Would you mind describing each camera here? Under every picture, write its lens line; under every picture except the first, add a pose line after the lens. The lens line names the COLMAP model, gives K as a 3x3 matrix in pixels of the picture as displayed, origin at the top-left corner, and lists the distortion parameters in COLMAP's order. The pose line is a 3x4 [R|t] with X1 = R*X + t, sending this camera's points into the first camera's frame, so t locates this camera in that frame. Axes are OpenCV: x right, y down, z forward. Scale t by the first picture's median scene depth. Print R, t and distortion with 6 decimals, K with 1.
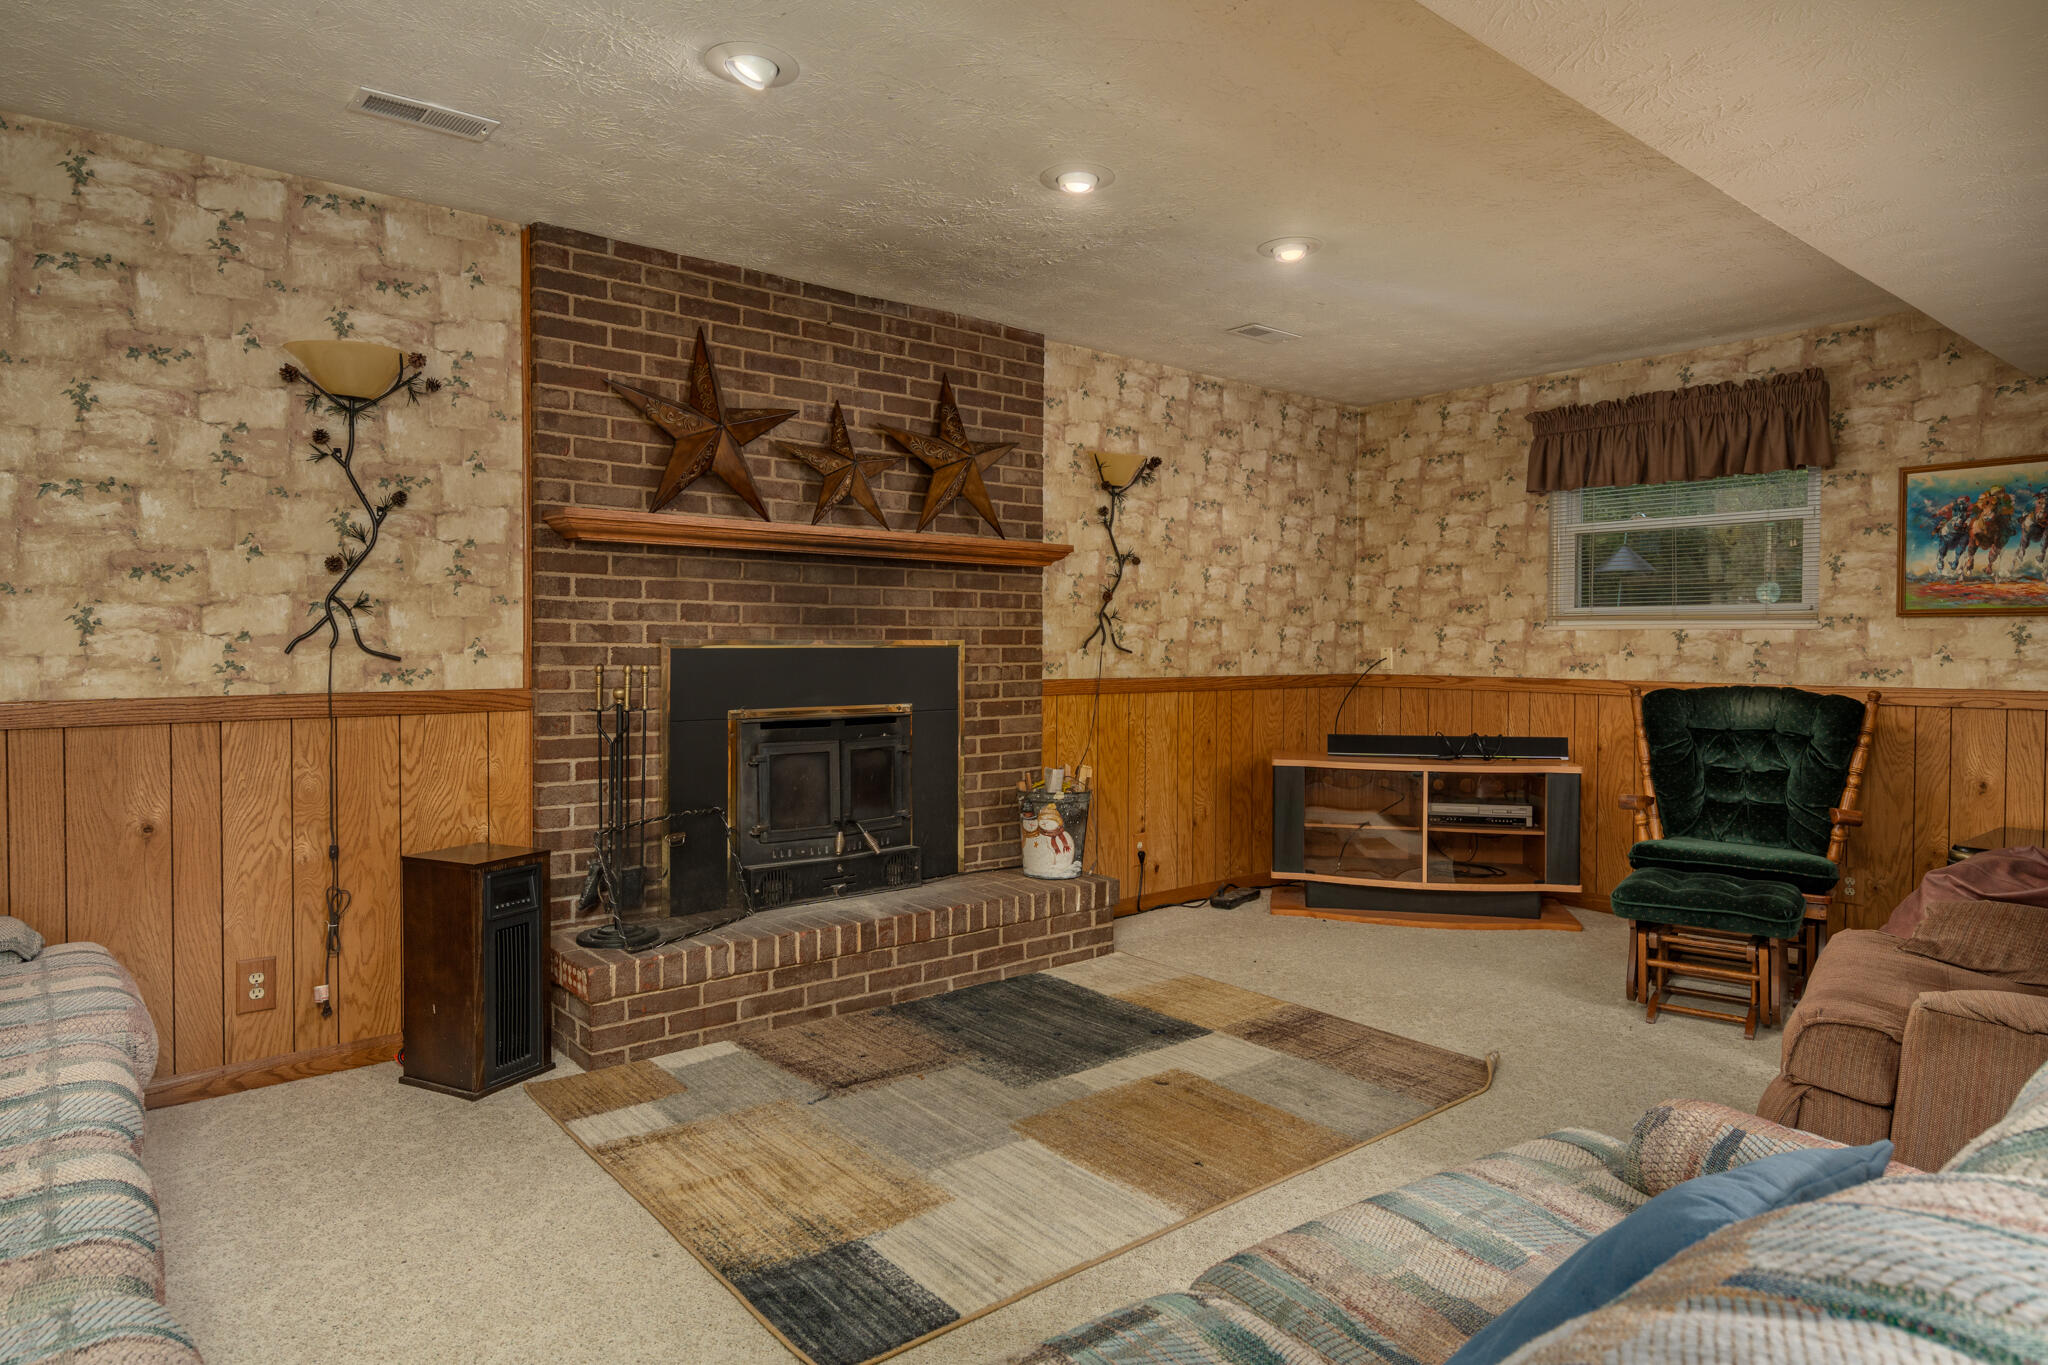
lens RADIAL K [[1184.4, 0, 1037.5], [0, 1184.4, 667.2], [0, 0, 1]] dist [0.010954, -0.001720]
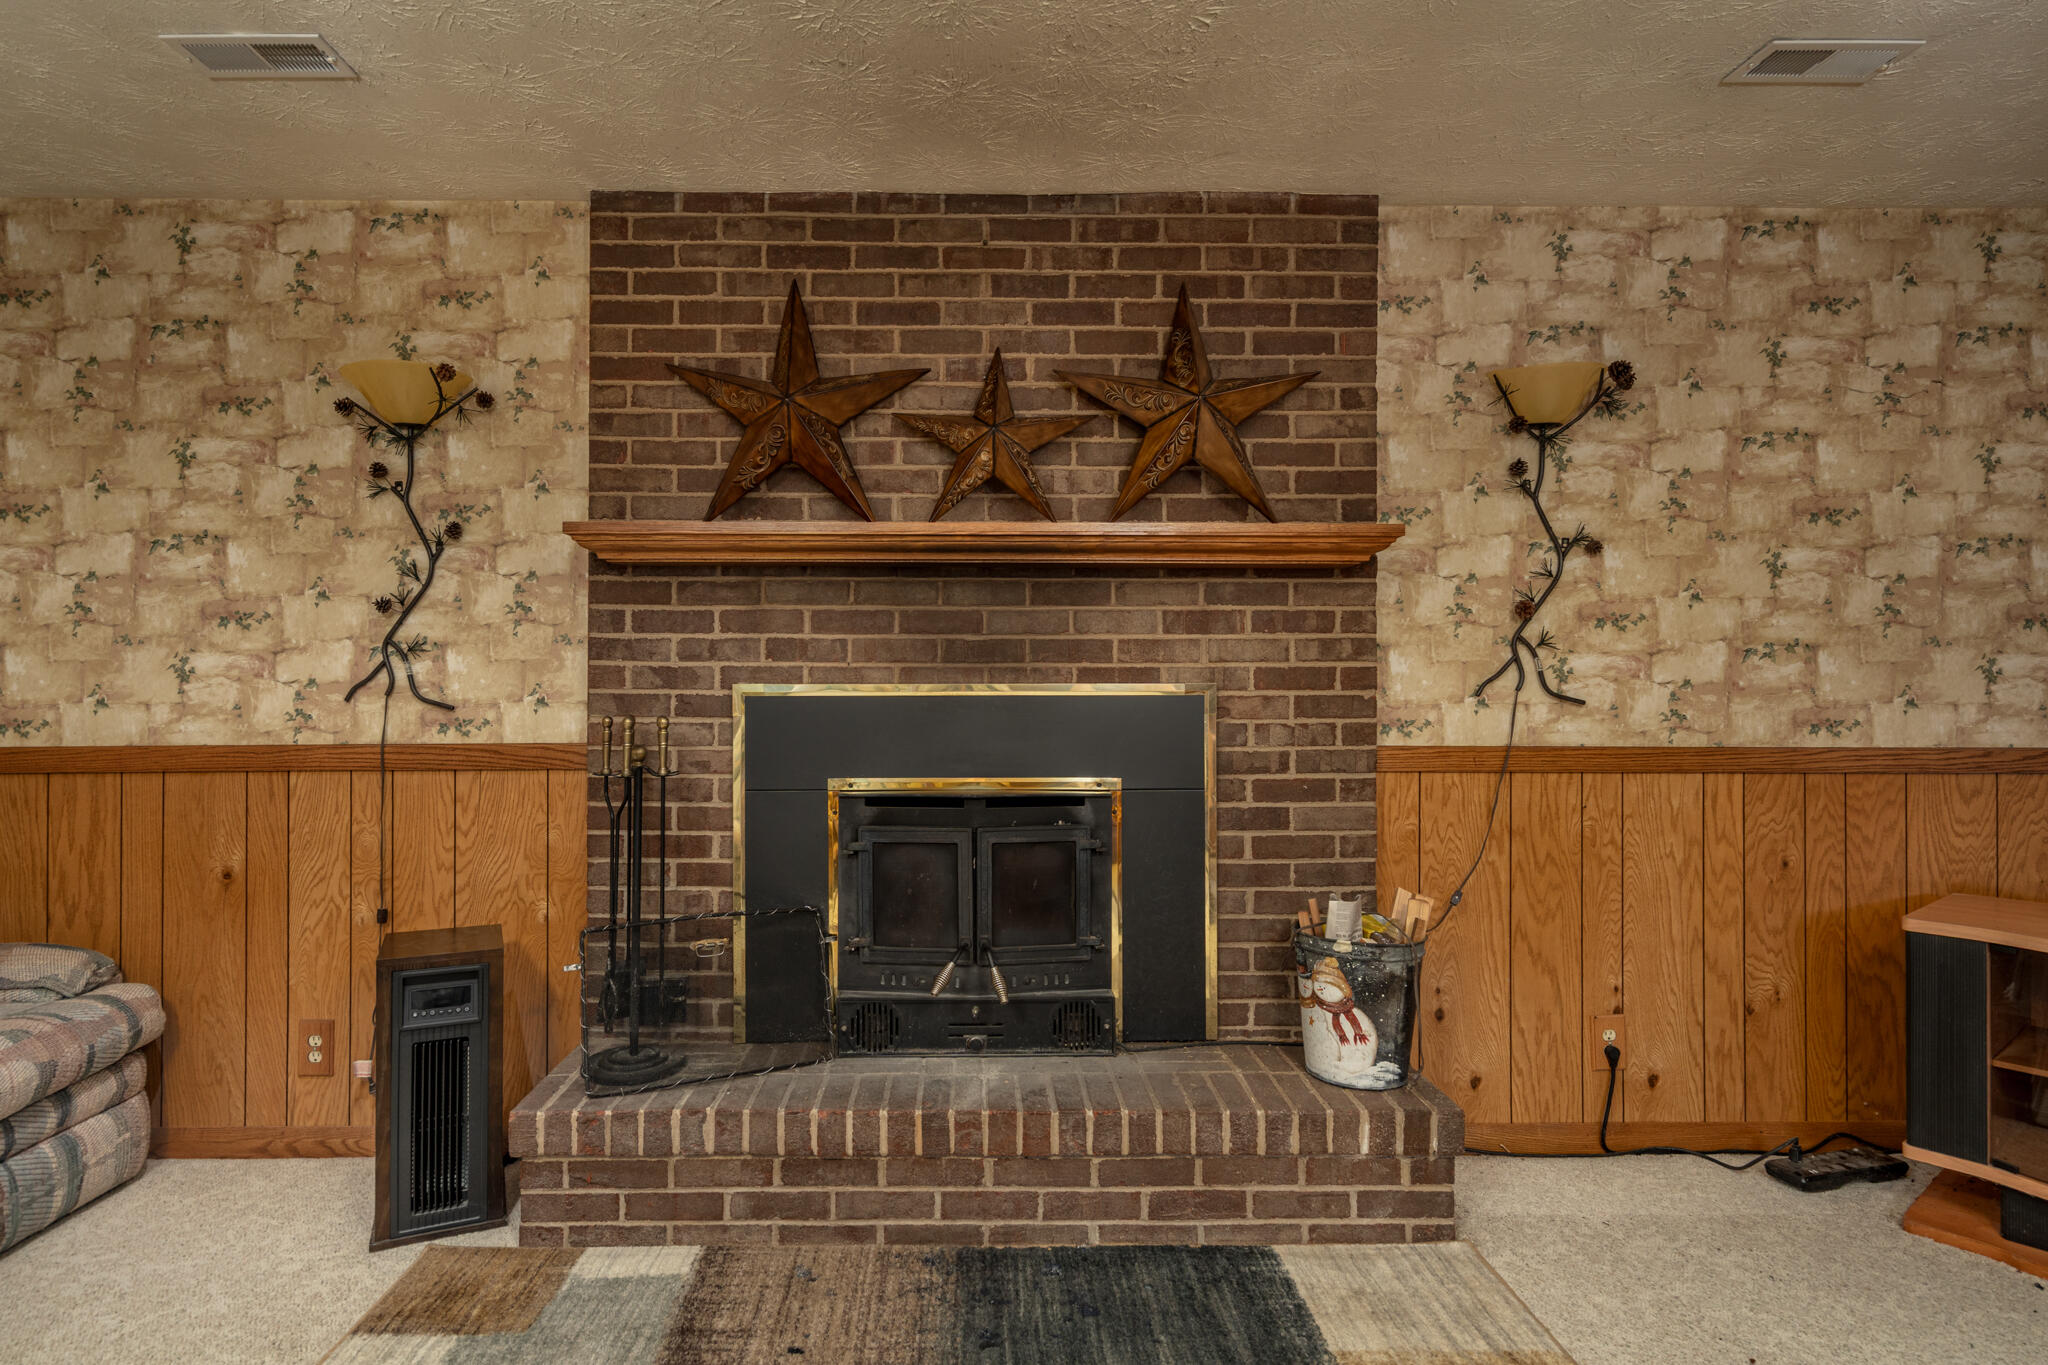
lens RADIAL K [[1082.9, 0, 980.9], [0, 1082.9, 685.5], [0, 0, 1]] dist [-0.000447, 0.004118]
pose [[0.774480, -0.005757, -0.632572, 0.236744], [-0.010229, 0.999714, -0.021621, -0.008274], [0.632516, 0.023216, 0.774200, 0.499914]]
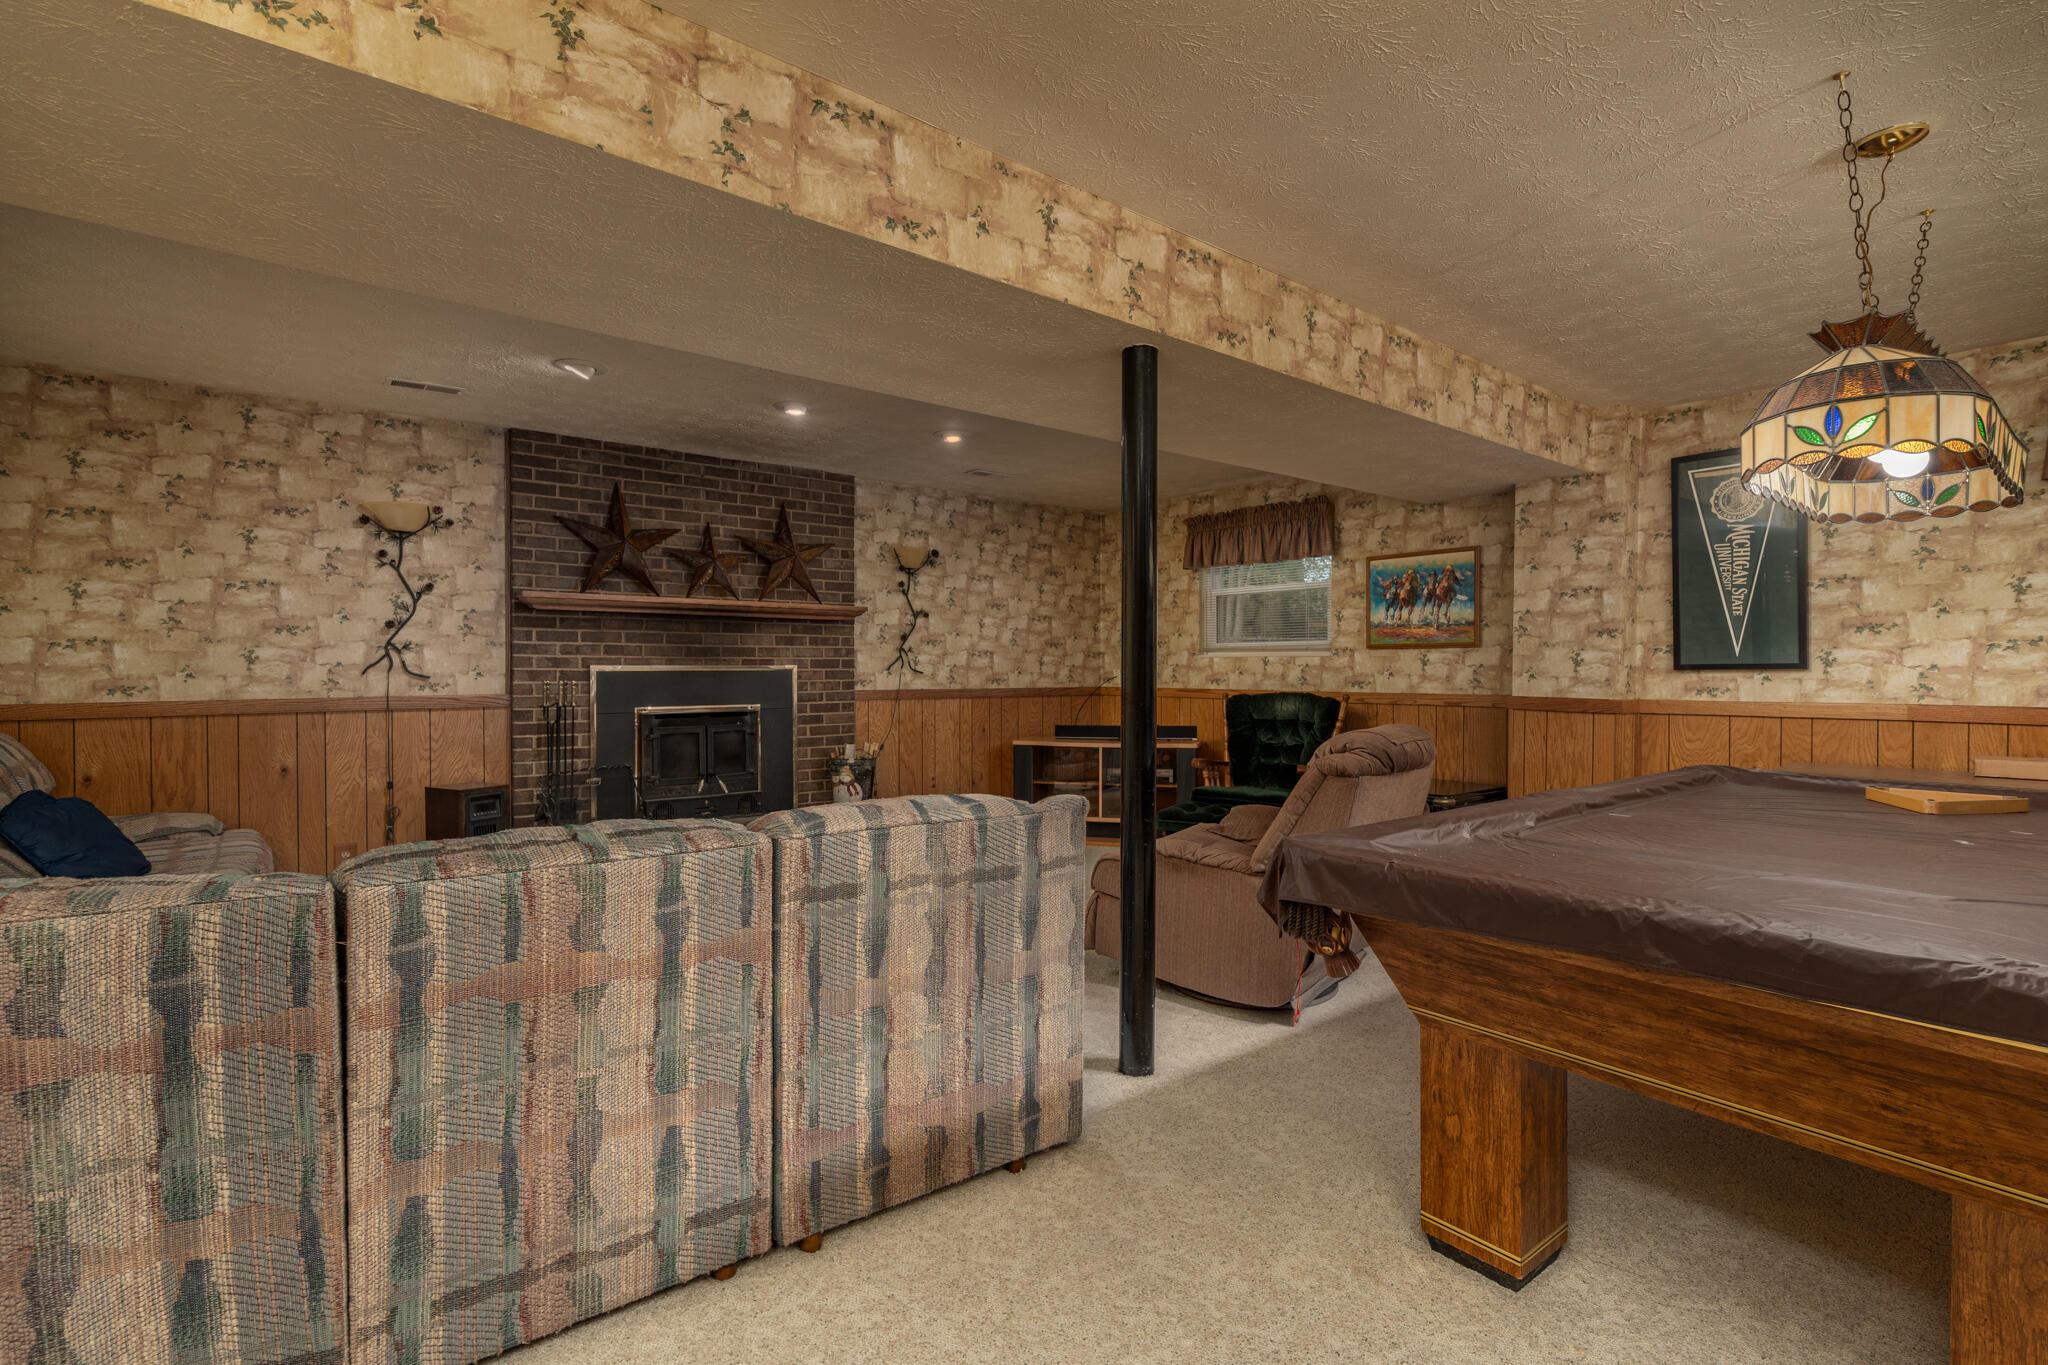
lens RADIAL K [[929.1, 0, 1031.4], [0, 929.1, 677.8], [0, 0, 1]] dist [-0.001056, 0.001922]
pose [[0.999786, -0.004264, -0.020237, 0.314360], [0.004040, 0.999930, -0.011093, 0.010171], [0.020283, 0.011009, 0.999734, -0.296598]]
